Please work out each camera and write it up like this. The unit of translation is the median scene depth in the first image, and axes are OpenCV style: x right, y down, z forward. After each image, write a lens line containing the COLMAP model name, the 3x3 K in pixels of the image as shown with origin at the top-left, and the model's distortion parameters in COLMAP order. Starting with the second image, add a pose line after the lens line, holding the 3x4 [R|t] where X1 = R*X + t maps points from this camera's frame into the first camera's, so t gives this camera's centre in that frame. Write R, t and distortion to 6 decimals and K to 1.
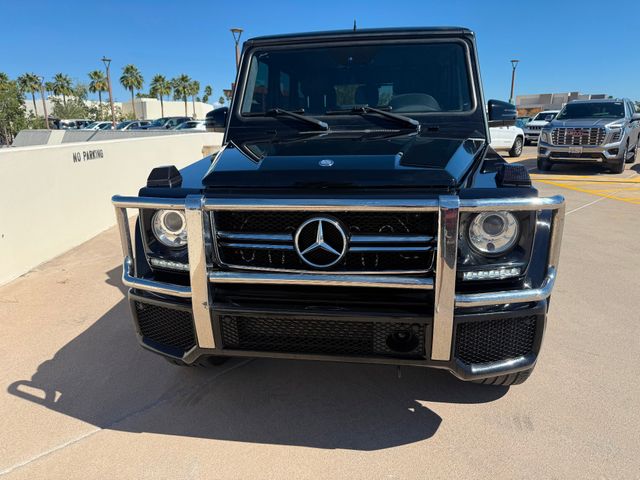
lens RADIAL K [[451.1, 0, 320.7], [0, 451.1, 243.3], [0, 0, 1]] dist [0.009299, -0.013529]
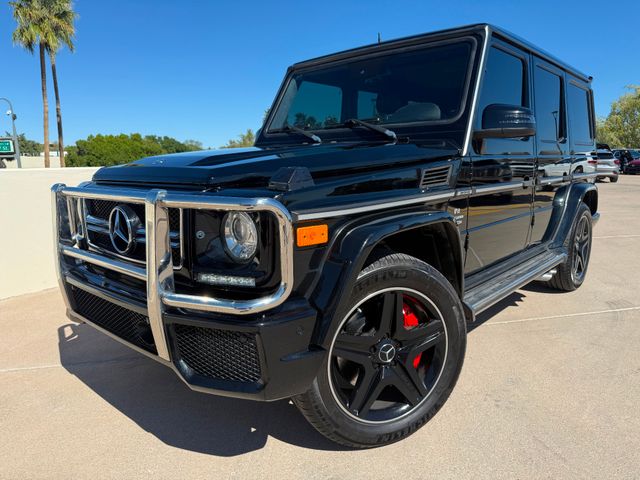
lens RADIAL K [[452.9, 0, 322.7], [0, 452.9, 239.4], [0, 0, 1]] dist [-0.004019, -0.008243]
pose [[0.833510, 0.097257, -0.543877, 0.772342], [-0.139910, 0.989454, -0.037482, -0.006040], [0.534497, 0.107336, 0.838327, 0.243590]]
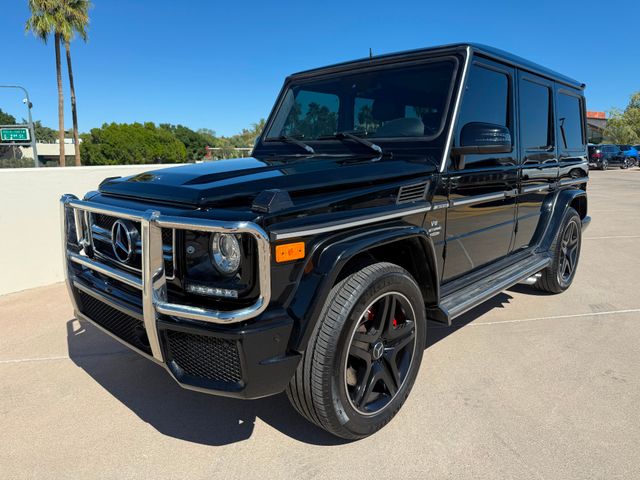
lens RADIAL K [[452.9, 0, 326.7], [0, 452.9, 237.7], [0, 0, 1]] dist [-0.004019, -0.008243]
pose [[0.822477, 0.118234, -0.556374, 0.864417], [-0.152850, 0.988120, -0.015972, -0.058575], [0.547876, 0.098178, 0.830778, 0.202925]]
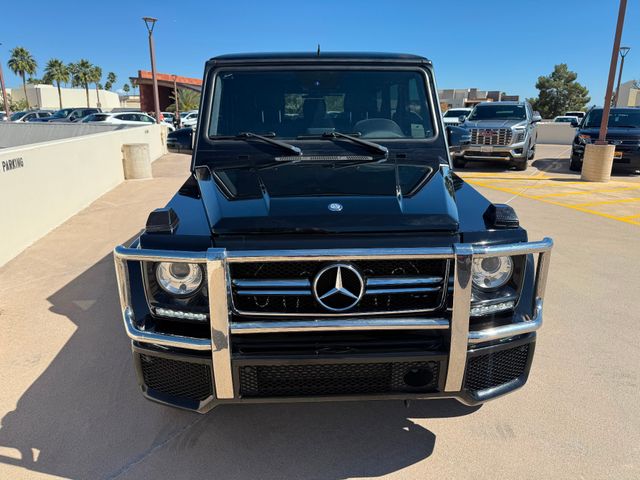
lens RADIAL K [[451.1, 0, 321.8], [0, 451.1, 239.7], [0, 0, 1]] dist [0.009299, -0.013529]
pose [[0.983339, -0.035412, 0.178301, -0.163209], [0.033692, 0.999352, 0.012665, -0.094224], [-0.178634, -0.006446, 0.983895, -0.008309]]
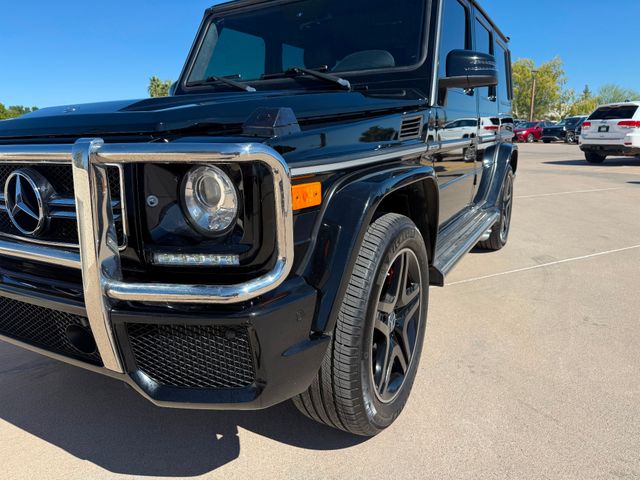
lens RADIAL K [[452.9, 0, 317.8], [0, 452.9, 245.0], [0, 0, 1]] dist [-0.004019, -0.008243]
pose [[0.933869, 0.077968, -0.349014, 0.591060], [-0.080239, 0.996744, 0.007969, 0.018032], [0.348498, 0.020562, 0.937084, 0.311228]]
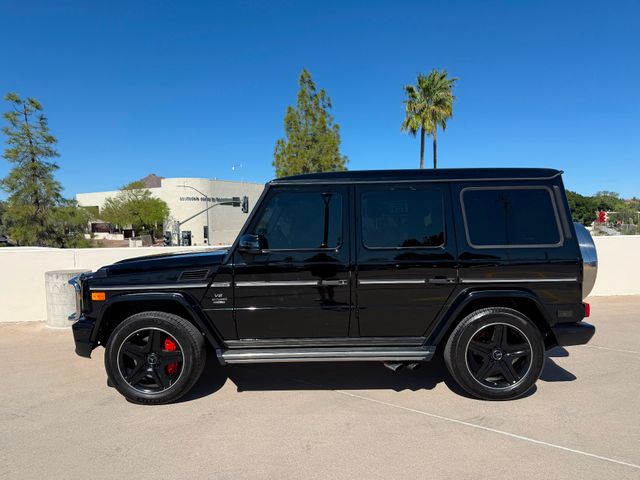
lens RADIAL K [[452.9, 0, 319.3], [0, 452.9, 234.9], [0, 0, 1]] dist [-0.004019, -0.008243]
pose [[0.122960, 0.040265, -0.991594, 2.266760], [-0.232398, 0.972562, 0.010674, -0.496201], [0.964817, 0.229132, 0.128944, 1.369813]]
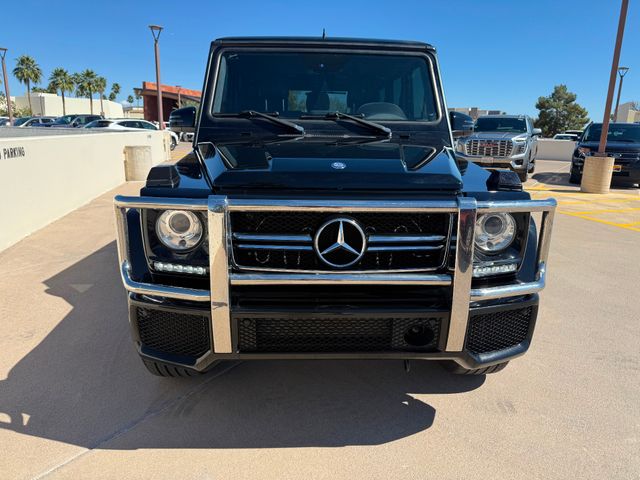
lens RADIAL K [[451.1, 0, 324.9], [0, 451.1, 240.3], [0, 0, 1]] dist [0.009299, -0.013529]
pose [[0.982432, -0.009669, 0.186368, -0.167968], [0.013035, 0.999773, -0.016842, 0.006896], [-0.186163, 0.018976, 0.982336, 0.001133]]
